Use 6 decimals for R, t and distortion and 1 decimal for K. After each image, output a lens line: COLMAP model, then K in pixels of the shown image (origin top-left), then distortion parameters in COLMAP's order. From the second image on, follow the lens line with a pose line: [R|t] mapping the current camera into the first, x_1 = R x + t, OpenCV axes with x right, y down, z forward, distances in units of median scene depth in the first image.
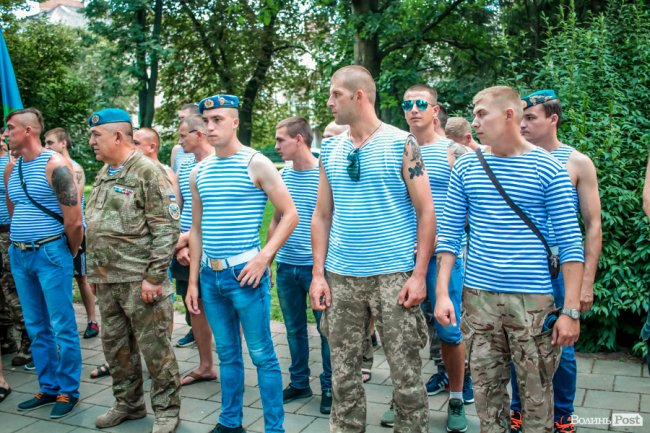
lens RADIAL K [[697.4, 0, 323.6], [0, 697.4, 202.5], [0, 0, 1]] dist [-0.091888, 0.032581]
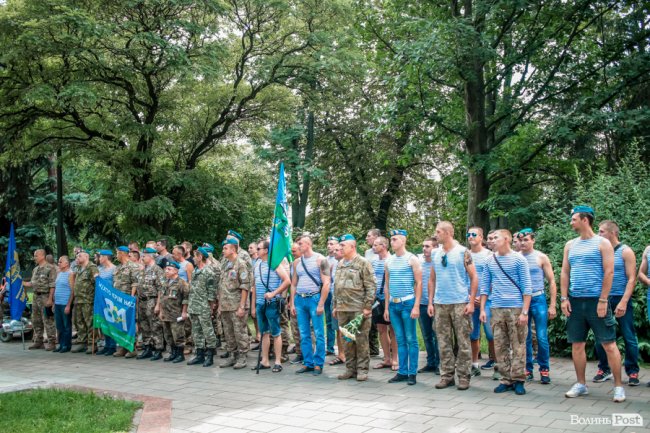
lens RADIAL K [[697.4, 0, 323.6], [0, 697.4, 202.5], [0, 0, 1]] dist [-0.091888, 0.032581]
pose [[0.983180, -0.006849, -0.182512, 0.048165], [-0.020241, 0.989055, -0.146154, 0.096832], [0.181515, 0.147390, 0.972280, -1.284721]]
